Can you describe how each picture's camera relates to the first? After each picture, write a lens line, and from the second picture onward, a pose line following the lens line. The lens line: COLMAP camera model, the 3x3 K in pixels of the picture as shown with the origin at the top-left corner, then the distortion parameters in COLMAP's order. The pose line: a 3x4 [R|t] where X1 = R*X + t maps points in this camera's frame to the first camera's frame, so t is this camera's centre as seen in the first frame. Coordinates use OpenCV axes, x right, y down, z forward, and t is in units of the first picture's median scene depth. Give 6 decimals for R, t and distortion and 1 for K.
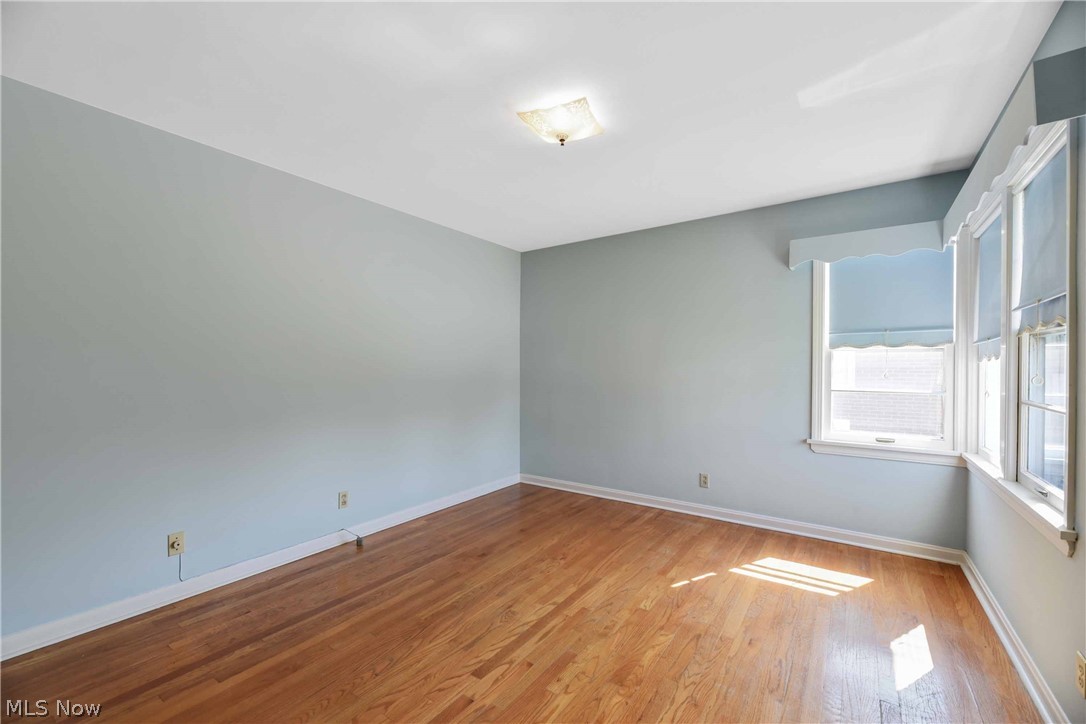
lens RADIAL K [[434.7, 0, 546.8], [0, 434.7, 366.3], [0, 0, 1]] dist [-0.001404, -0.000131]
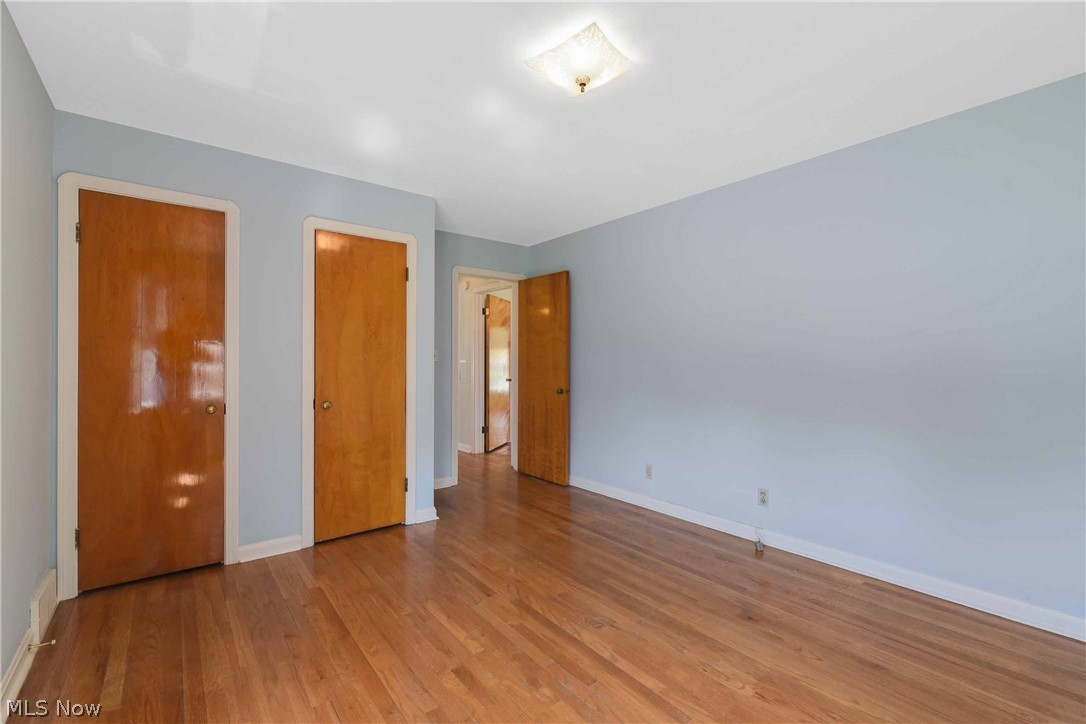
lens RADIAL K [[463.8, 0, 546.1], [0, 463.8, 361.2], [0, 0, 1]] dist [-0.001692, -0.000179]
pose [[-0.267632, 0.001745, -0.963520, 0.791688], [0.001432, 0.999998, 0.001413, 0.012939], [0.963520, -0.001002, -0.267634, 1.036217]]
